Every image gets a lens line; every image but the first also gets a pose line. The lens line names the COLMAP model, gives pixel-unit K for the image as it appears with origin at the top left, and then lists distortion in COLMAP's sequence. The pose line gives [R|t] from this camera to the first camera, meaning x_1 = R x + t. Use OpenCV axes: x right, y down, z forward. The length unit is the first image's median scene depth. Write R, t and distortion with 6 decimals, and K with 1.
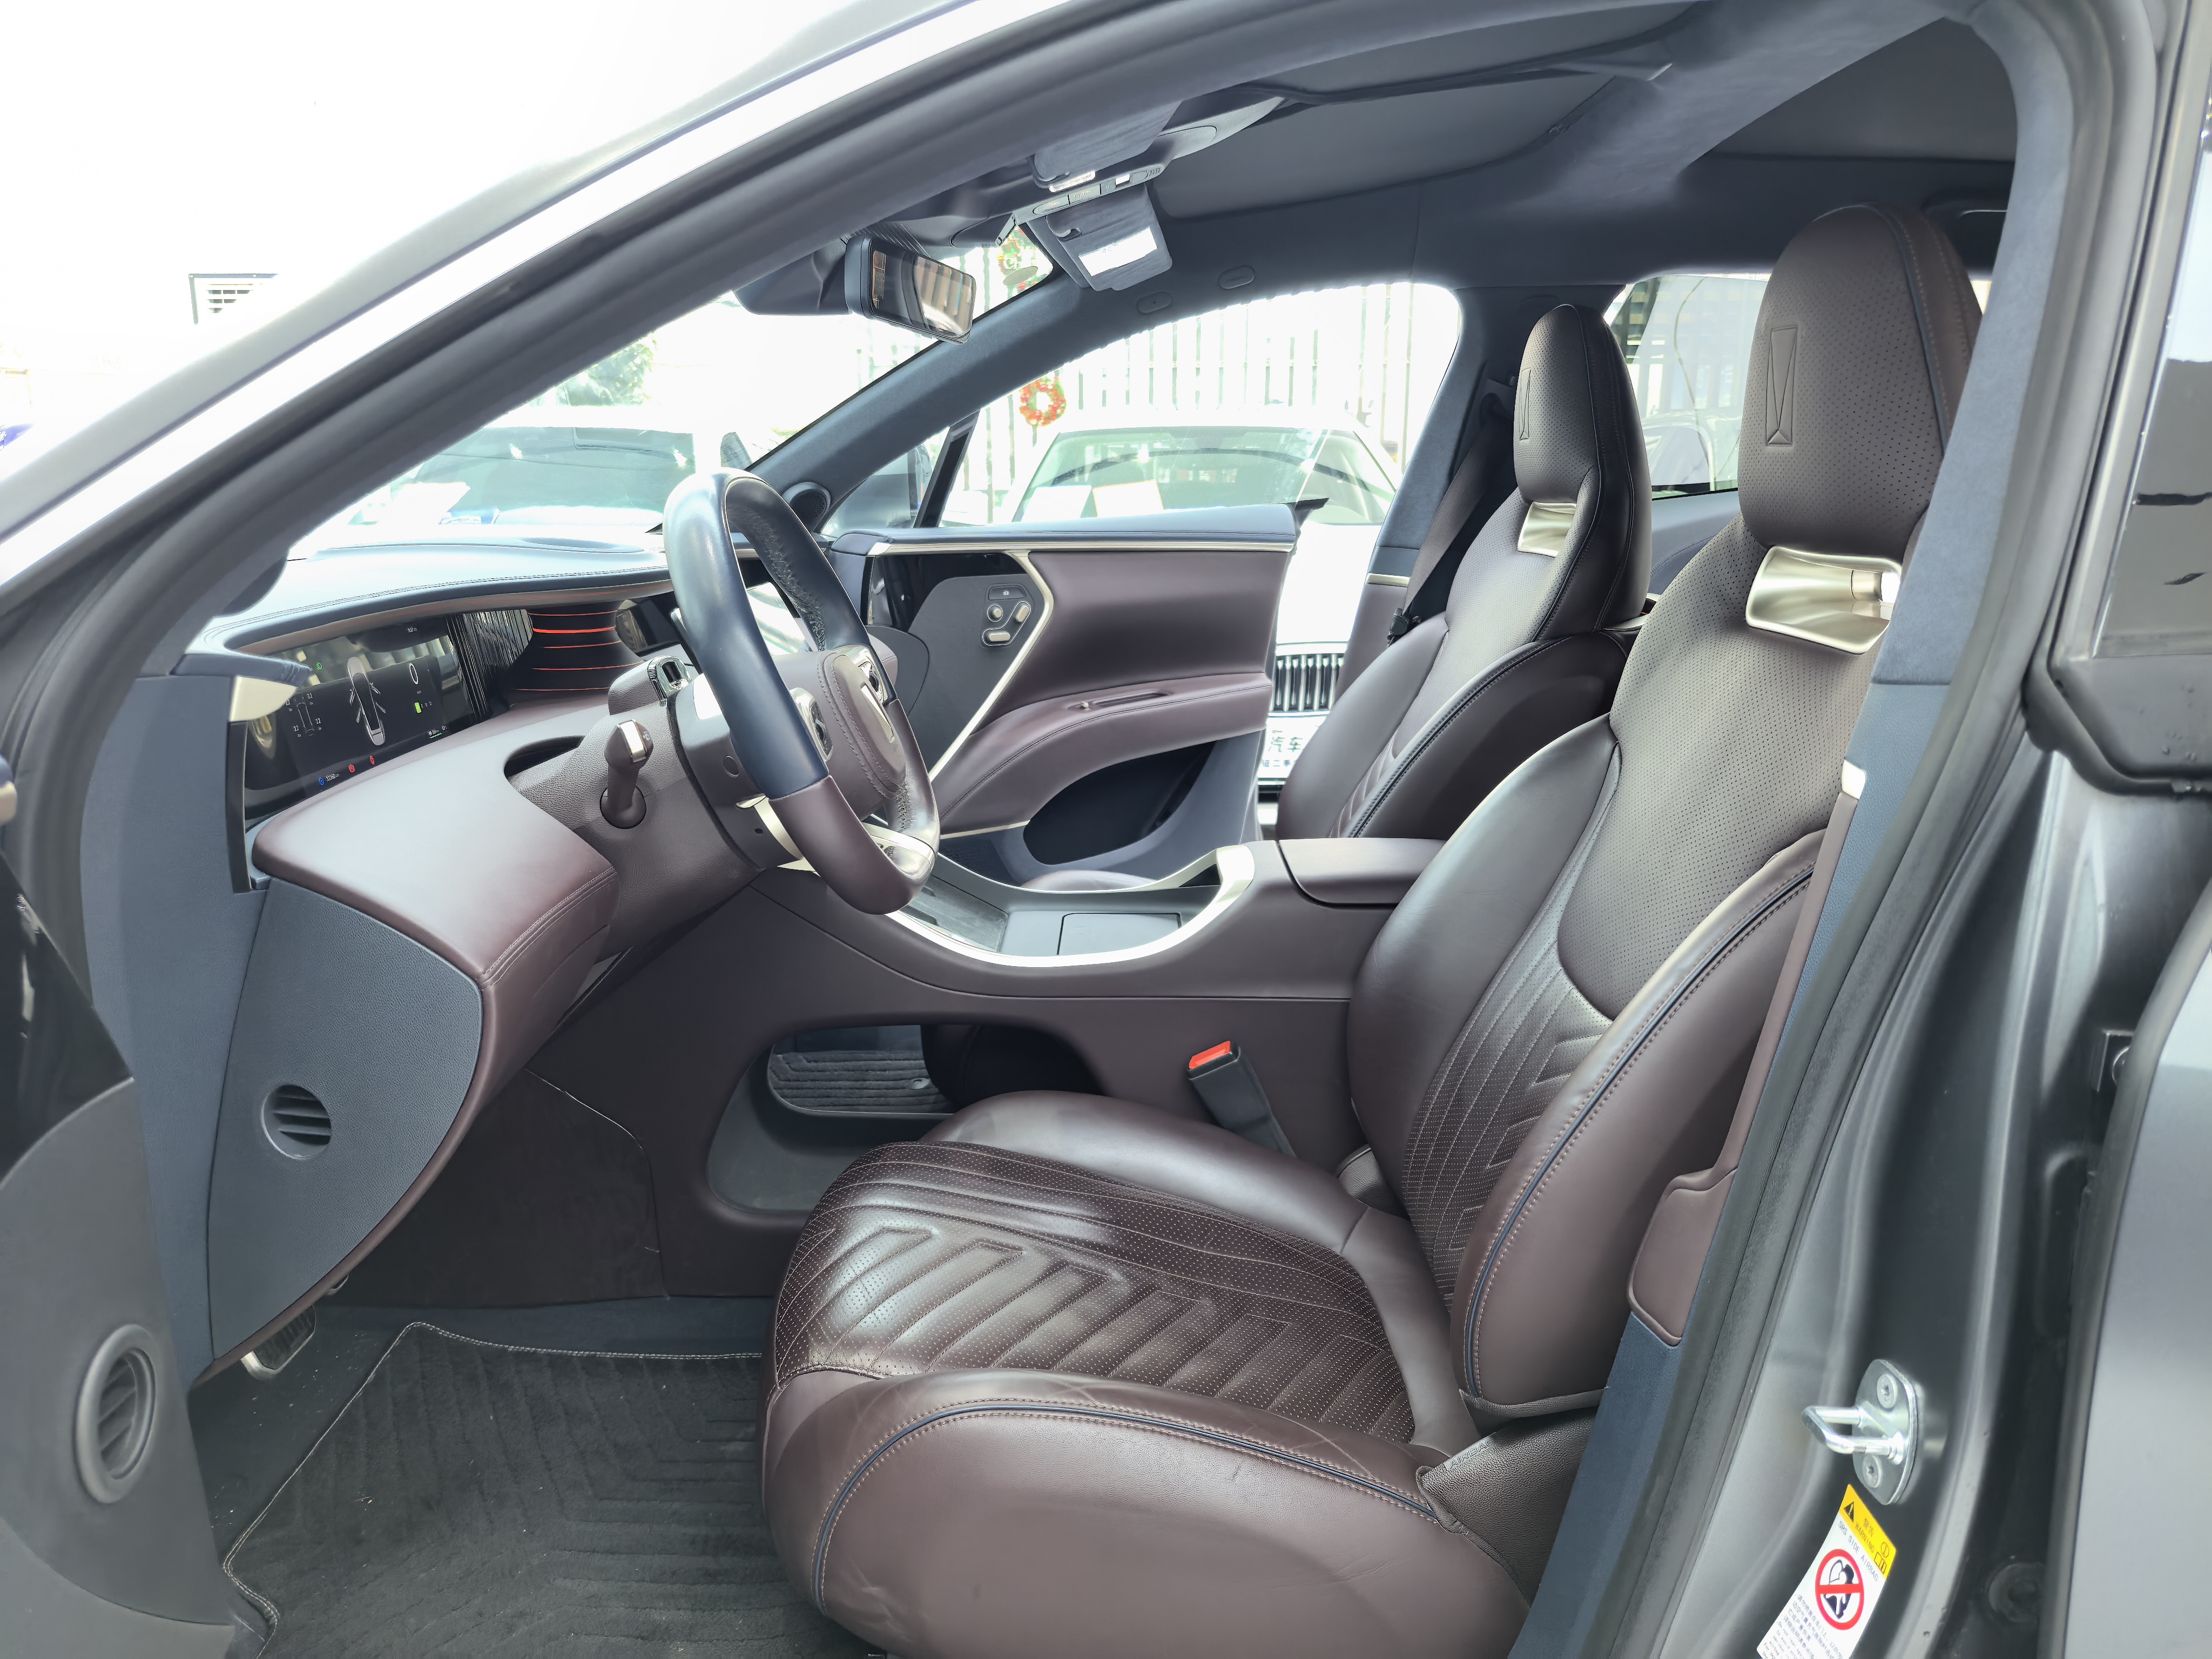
lens RADIAL K [[1540.8, 0, 1106.0], [0, 1540.8, 829.5], [0, 0, 1]] dist [0.010621, -0.000988]
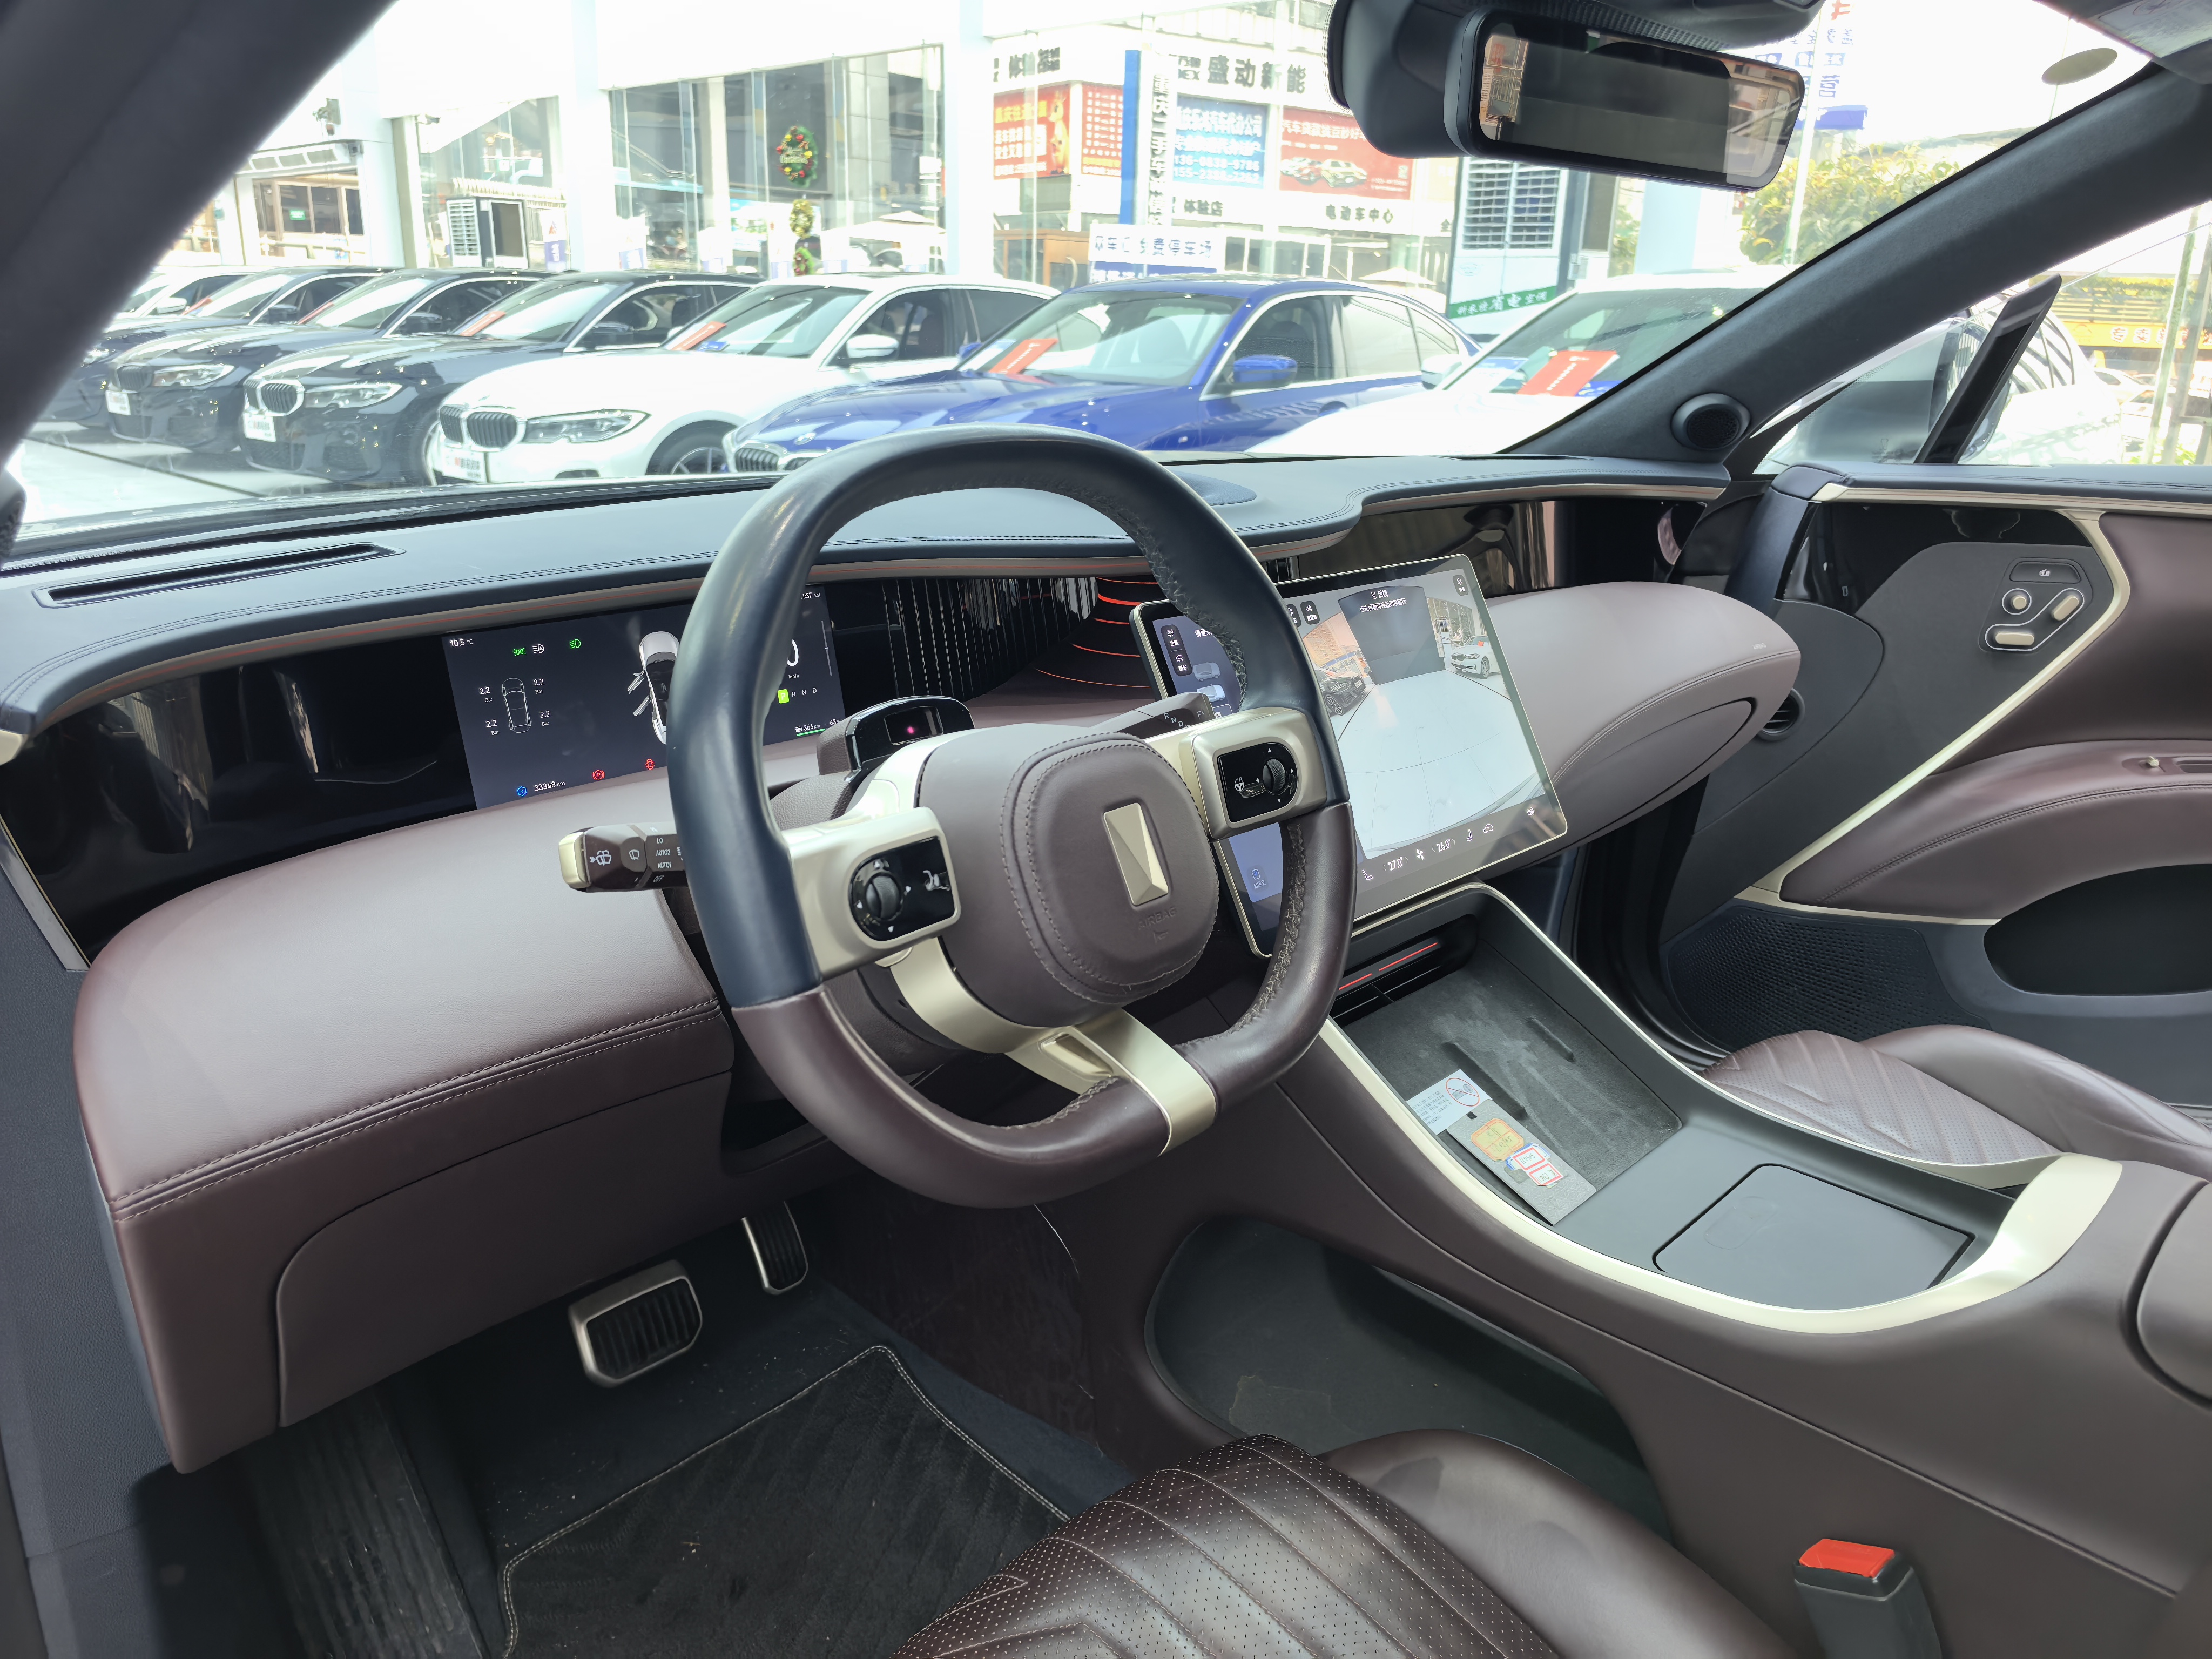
lens RADIAL K [[1542.4, 0, 1125.6], [0, 1542.4, 809.2], [0, 0, 1]] dist [0.069442, -0.107059]
pose [[0.726467, 0.223809, -0.649735, 0.103984], [-0.176952, 0.974520, 0.137835, -0.078670], [0.664029, 0.014840, 0.747560, 0.251558]]
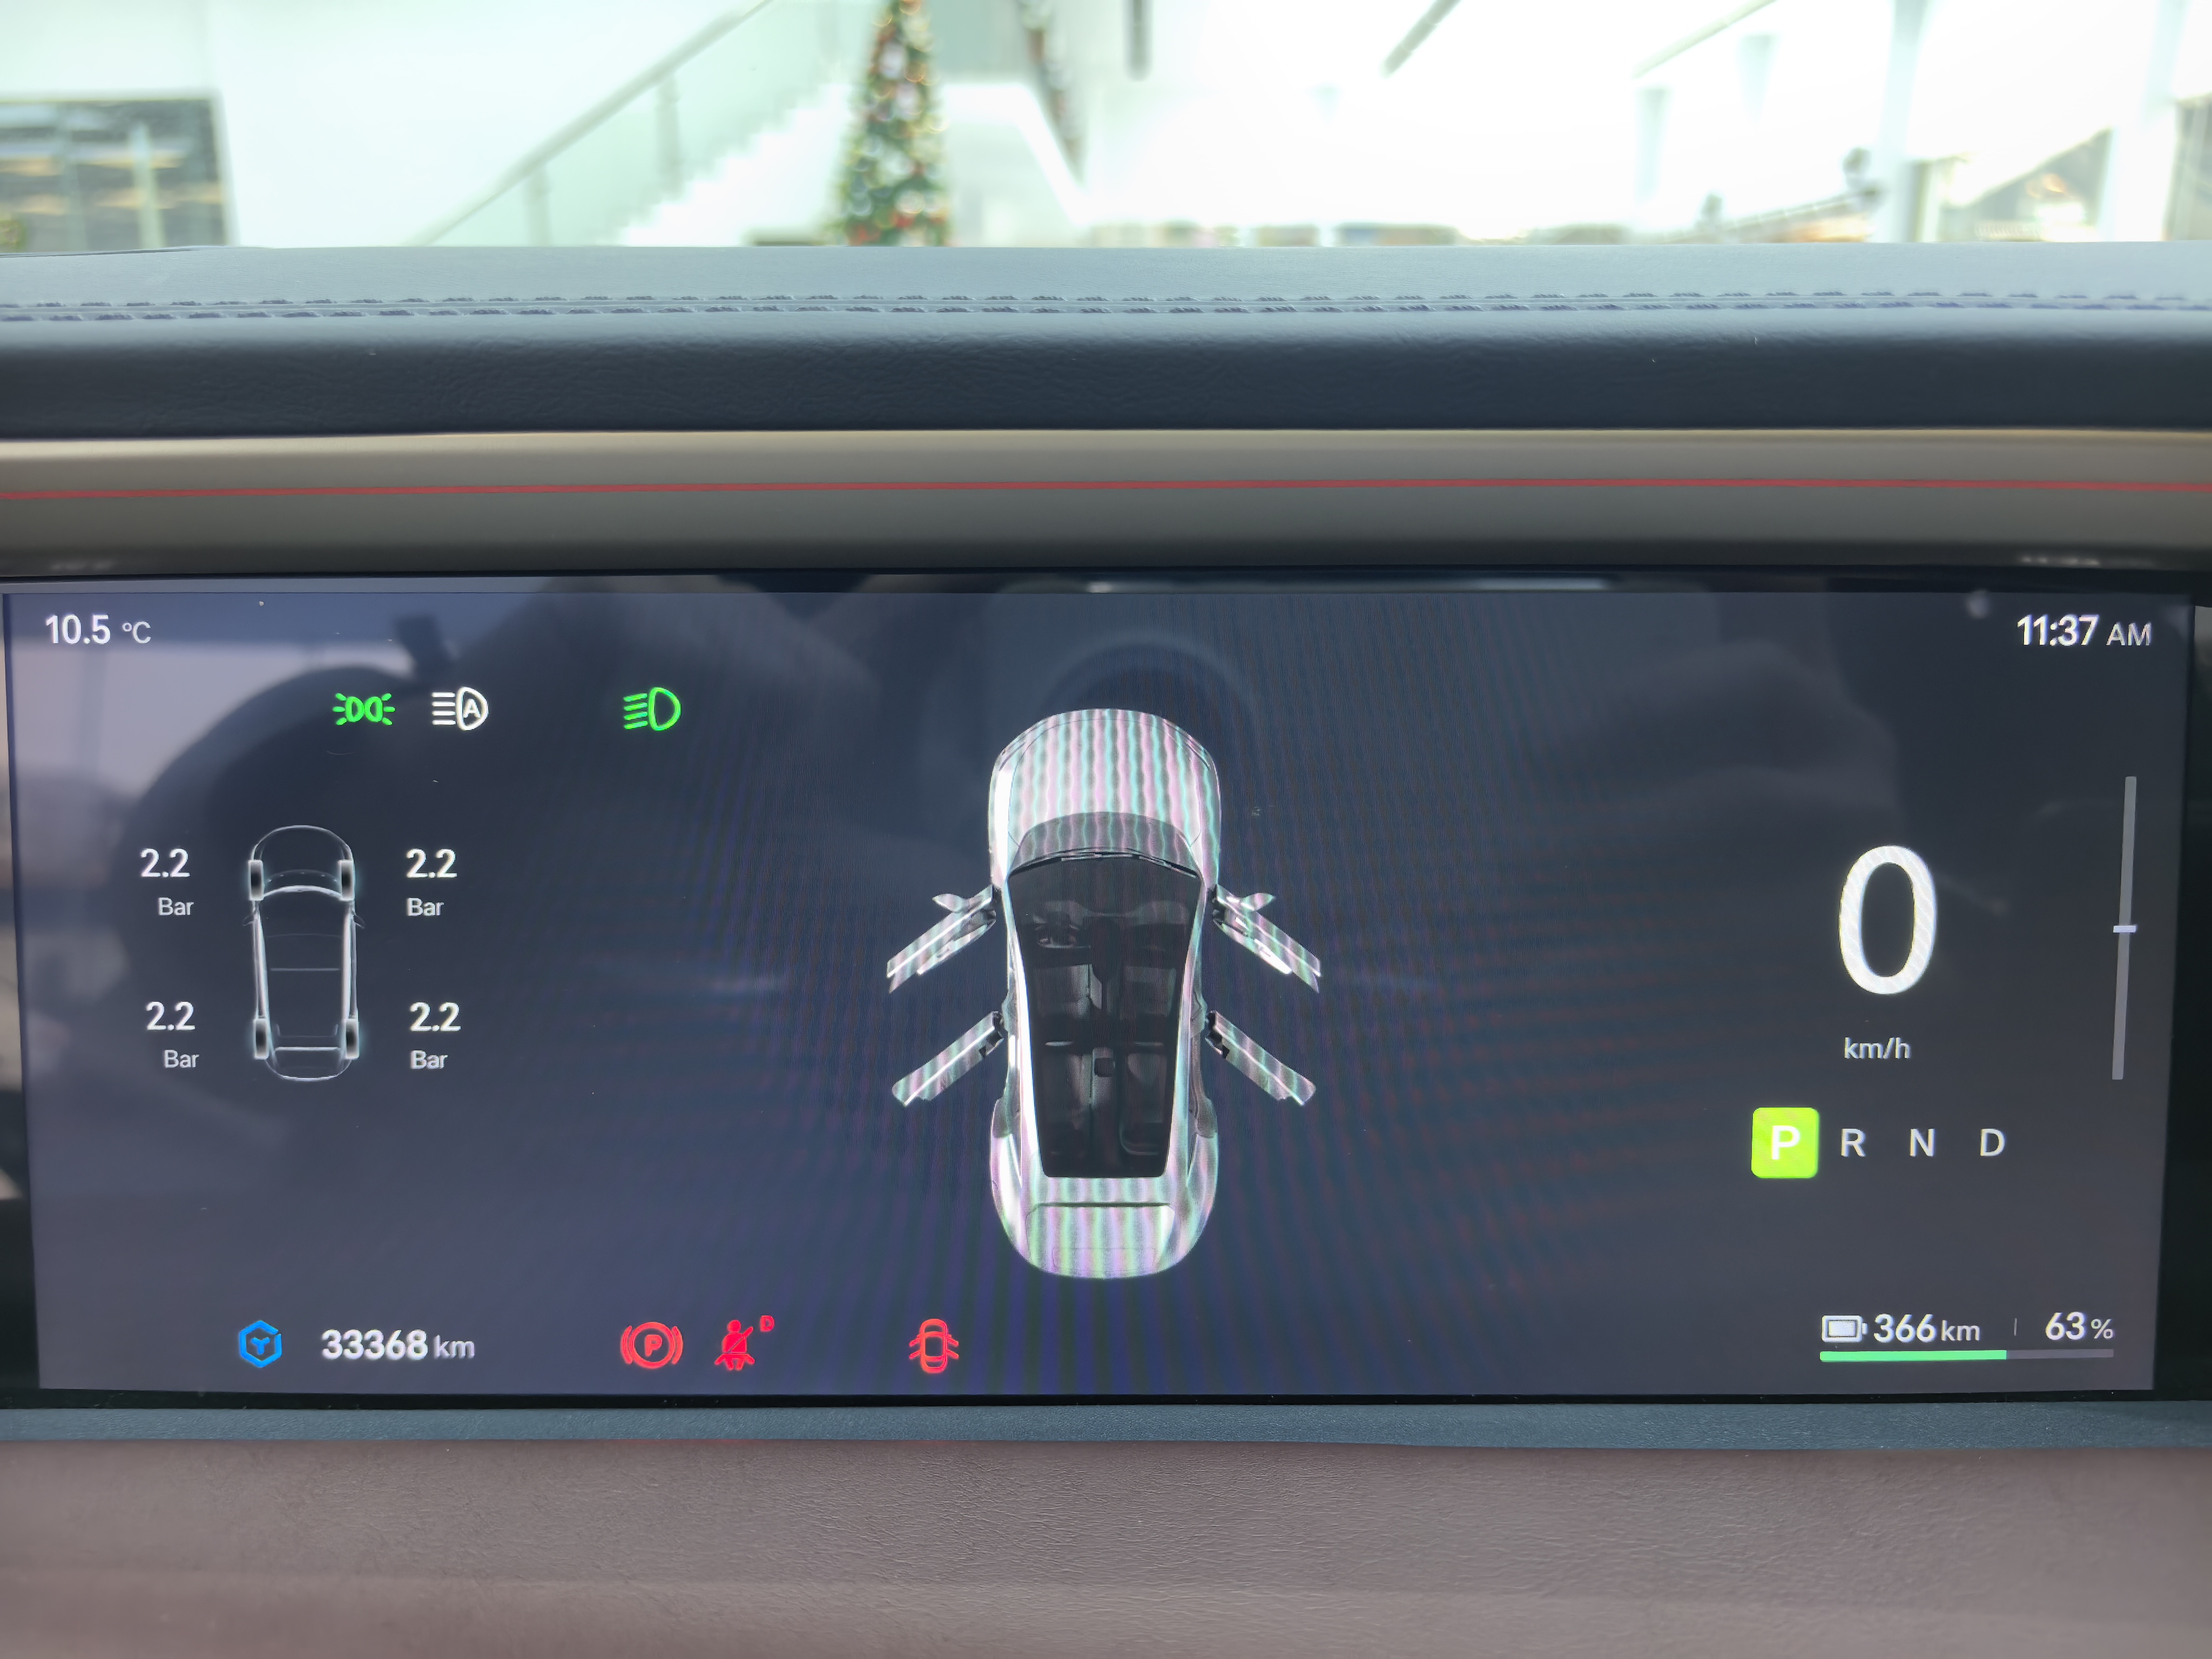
lens RADIAL K [[1590.7, 0, 1109.6], [0, 1590.7, 825.2], [0, 0, 1]] dist [0.011412, -0.001979]
pose [[-0.041221, 0.280772, -0.958889, -0.146360], [-0.223098, 0.932888, 0.282749, -0.065584], [0.973924, 0.225582, 0.024185, 0.446983]]
